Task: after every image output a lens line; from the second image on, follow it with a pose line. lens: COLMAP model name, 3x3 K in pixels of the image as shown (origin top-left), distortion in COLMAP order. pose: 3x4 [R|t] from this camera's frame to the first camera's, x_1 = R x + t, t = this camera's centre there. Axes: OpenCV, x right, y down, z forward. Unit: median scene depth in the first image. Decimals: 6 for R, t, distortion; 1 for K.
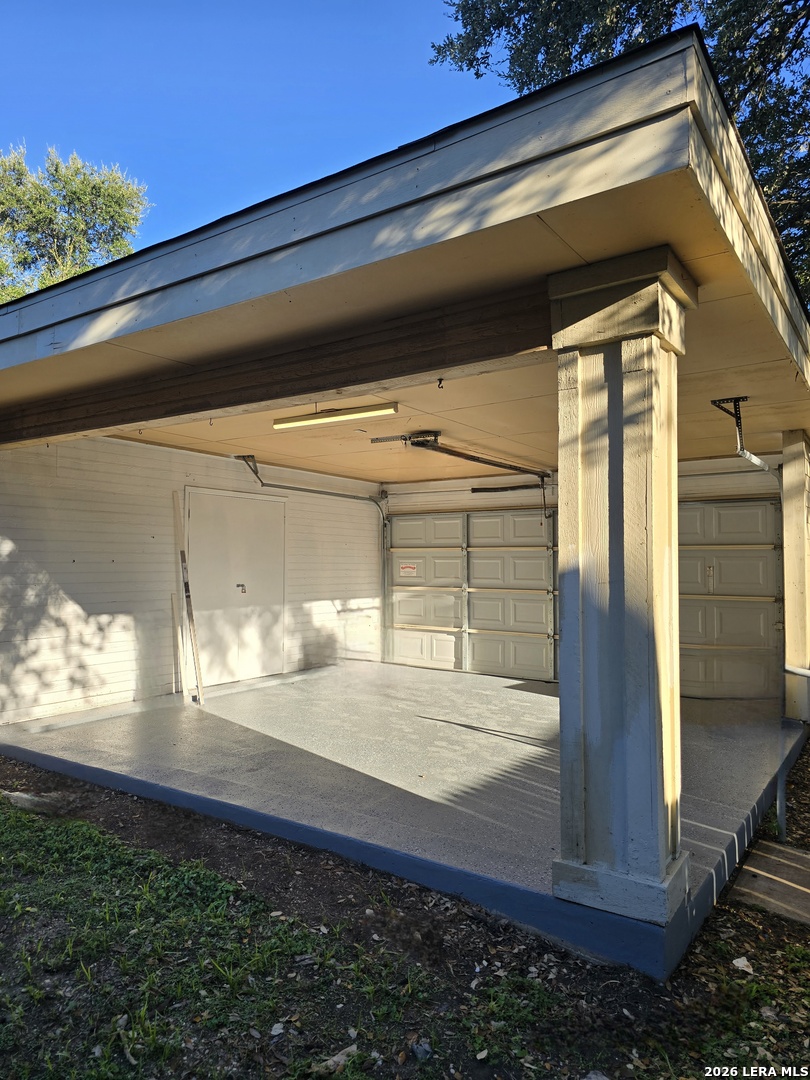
lens RADIAL K [[719.1, 0, 405.0], [0, 719.1, 540.0], [0, 0, 1]] dist [0.080222, -0.081960]
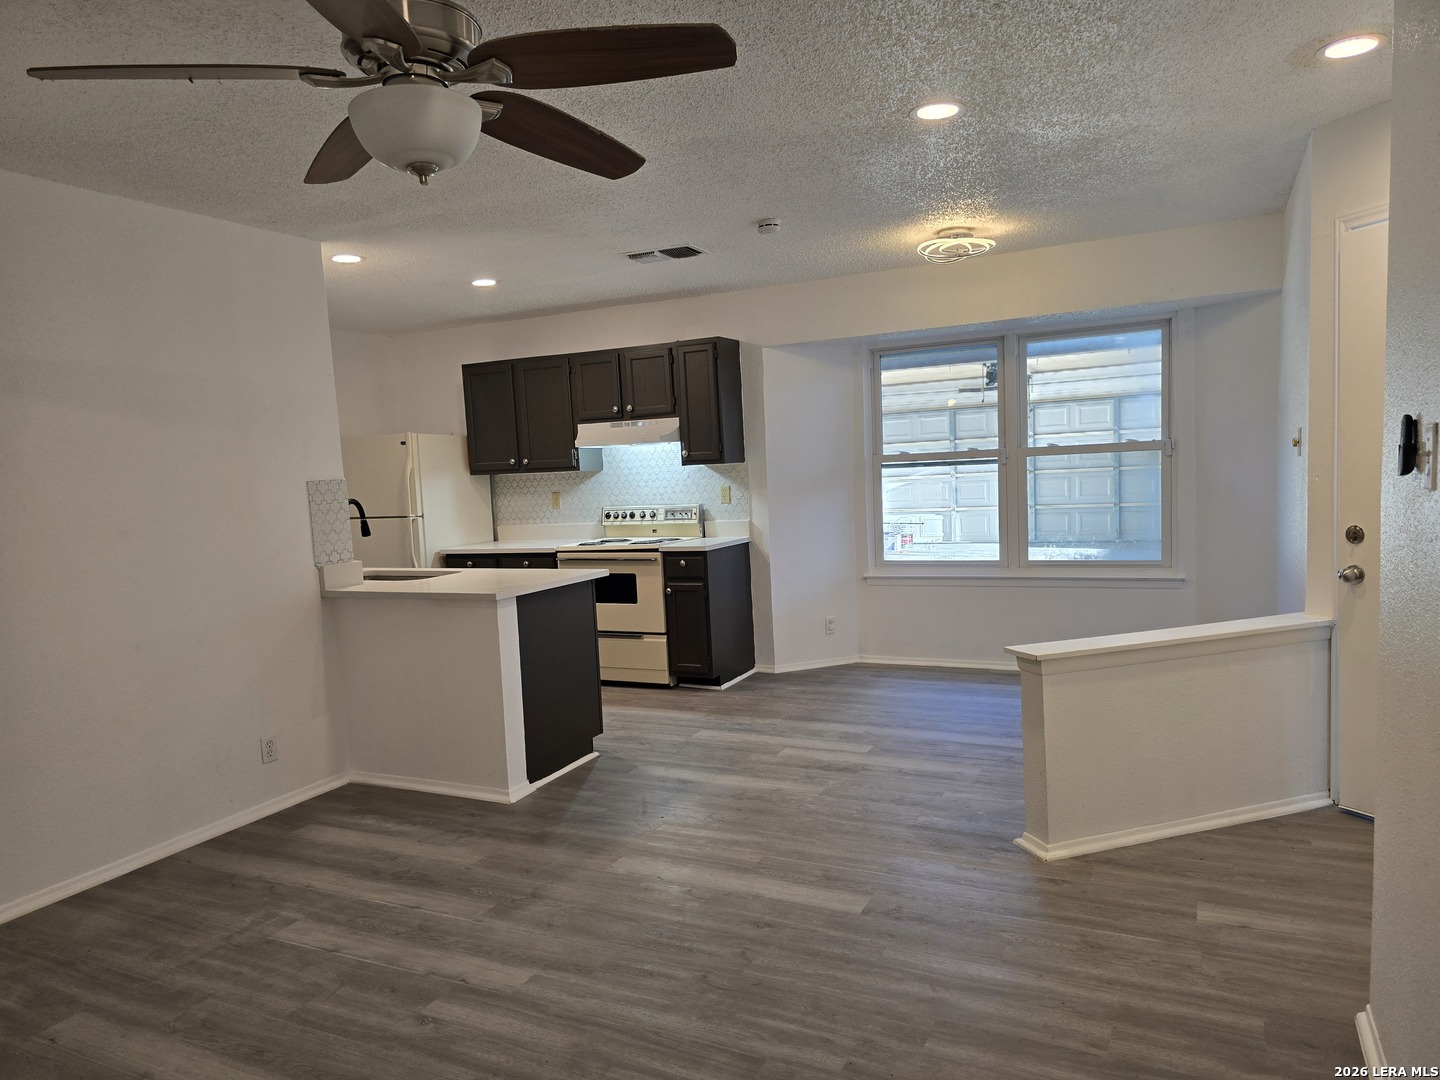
lens RADIAL K [[958.8, 0, 716.6], [0, 958.8, 576.4], [0, 0, 1]] dist [0.080222, -0.081960]
pose [[0.986409, -0.073181, 0.147109, -0.559233], [0.050398, 0.986936, 0.153025, -0.031011], [-0.156385, -0.143531, 0.977212, -0.536625]]
